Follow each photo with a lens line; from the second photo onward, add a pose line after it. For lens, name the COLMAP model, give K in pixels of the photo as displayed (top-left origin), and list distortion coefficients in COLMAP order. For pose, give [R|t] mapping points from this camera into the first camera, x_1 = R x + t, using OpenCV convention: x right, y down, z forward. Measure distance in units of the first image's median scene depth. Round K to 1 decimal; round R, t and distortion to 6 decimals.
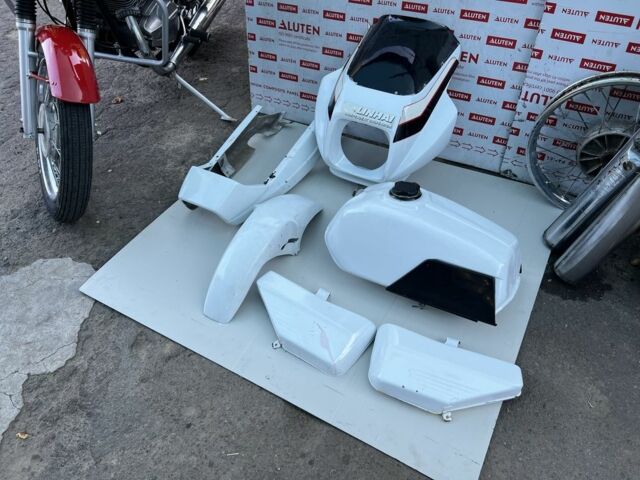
lens RADIAL K [[476.5, 0, 320.0], [0, 476.5, 240.0], [0, 0, 1]] dist [0.069330, -0.063795]
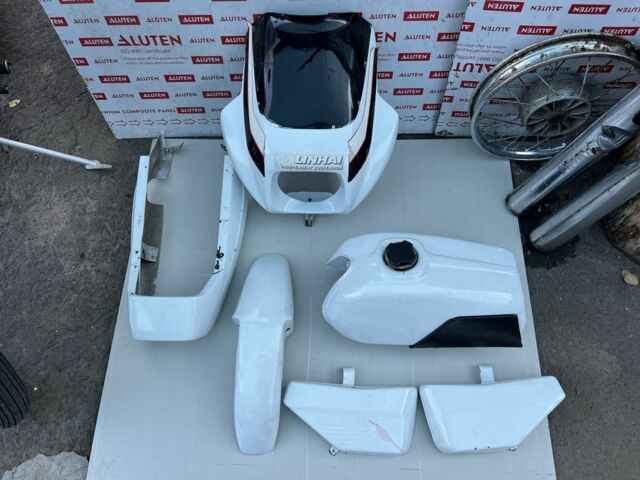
lens RADIAL K [[476.5, 0, 320.0], [0, 476.5, 240.0], [0, 0, 1]] dist [0.069330, -0.063795]
pose [[0.883244, -0.427482, 0.192716, -0.098694], [0.332273, 0.860561, 0.386043, -0.437697], [-0.330870, -0.276936, 0.902126, 0.195529]]
